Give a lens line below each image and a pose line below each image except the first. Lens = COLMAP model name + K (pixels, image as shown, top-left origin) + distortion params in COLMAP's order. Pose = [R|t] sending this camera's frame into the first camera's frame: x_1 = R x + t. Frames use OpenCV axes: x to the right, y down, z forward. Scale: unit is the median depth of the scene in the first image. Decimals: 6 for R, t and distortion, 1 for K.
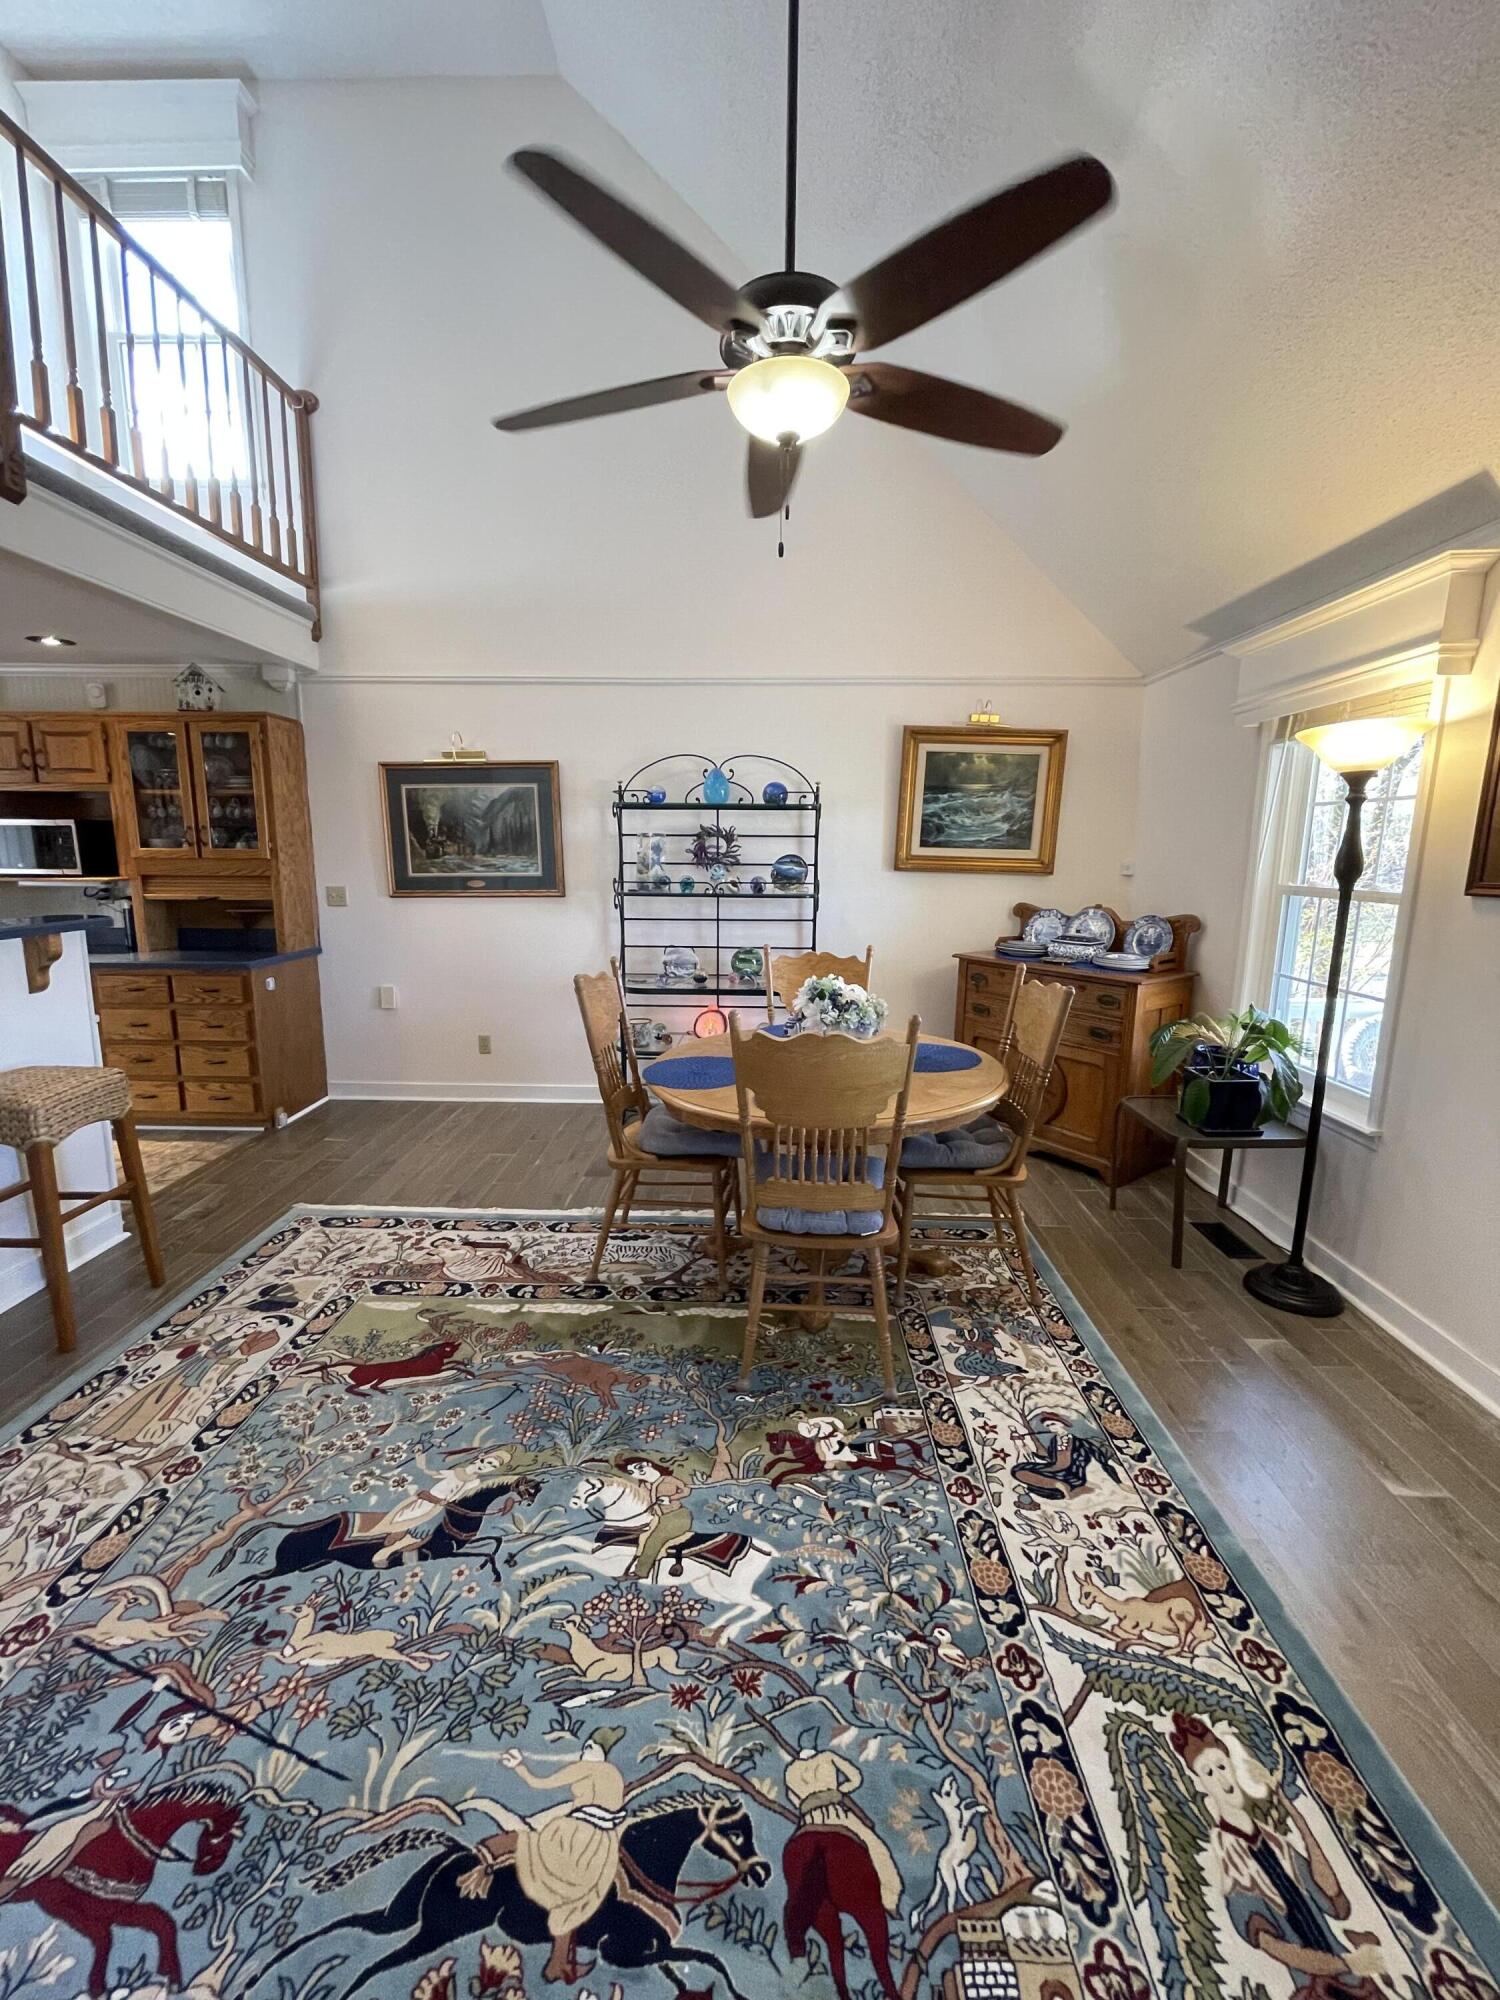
lens RADIAL K [[804.6, 0, 753.3], [0, 804.6, 984.5], [0, 0, 1]] dist [-0.001353, -0.000197]
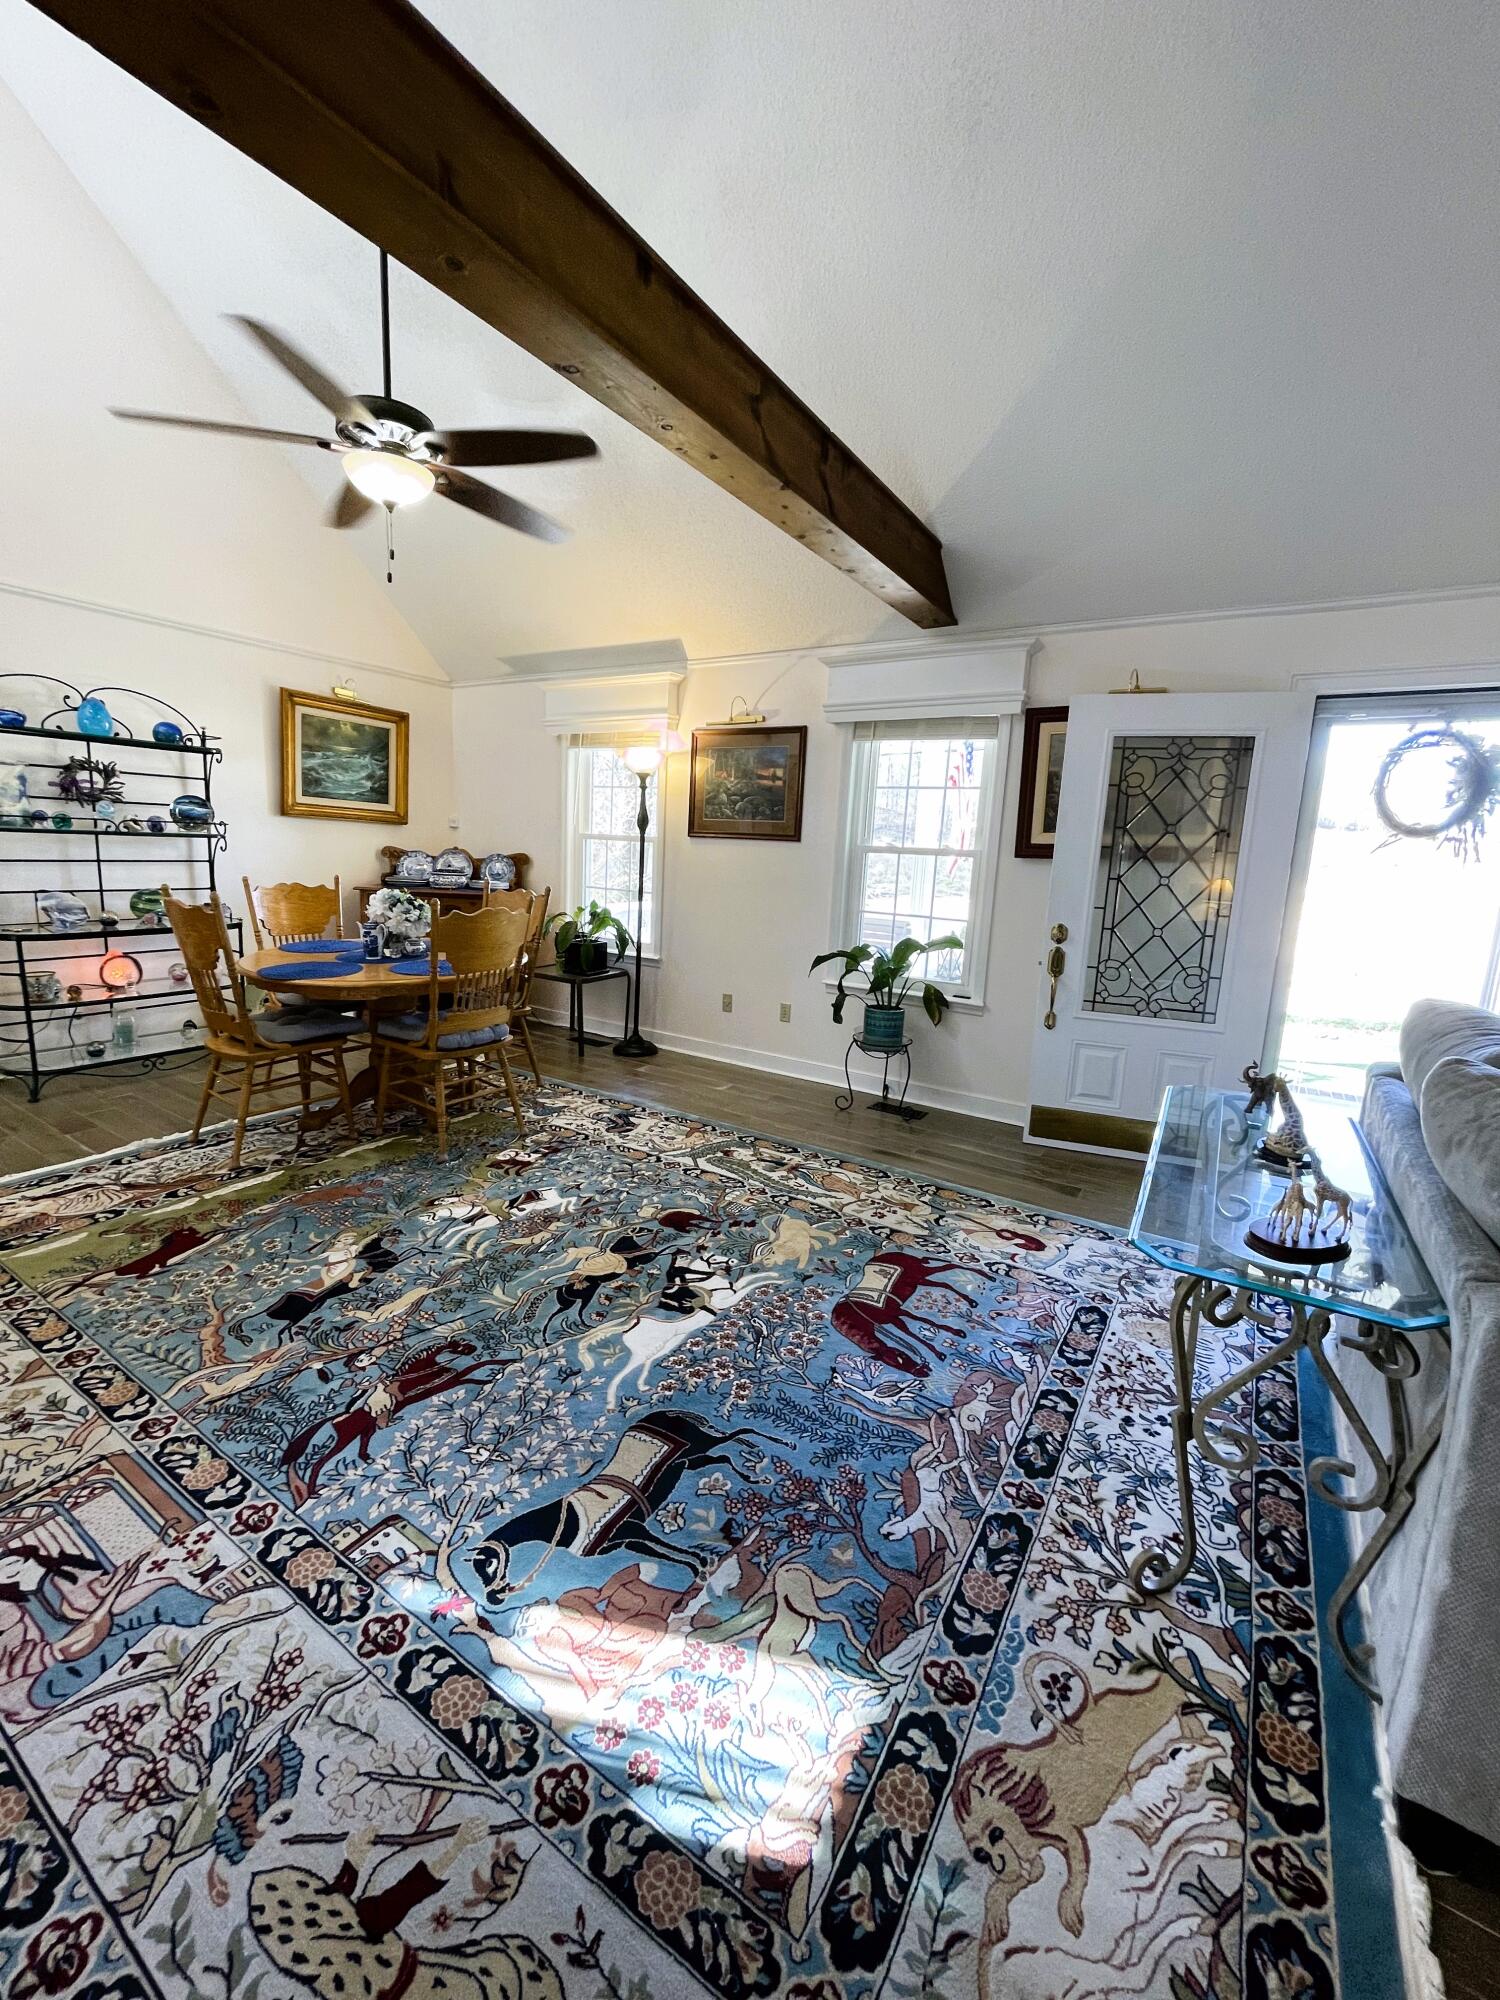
lens RADIAL K [[804.6, 0, 753.3], [0, 804.6, 984.5], [0, 0, 1]] dist [-0.001353, -0.000197]
pose [[0.508366, -0.132610, 0.850869, -0.832848], [0.098535, 0.990540, 0.095506, 0.085367], [-0.855485, 0.035289, 0.516624, -0.230535]]
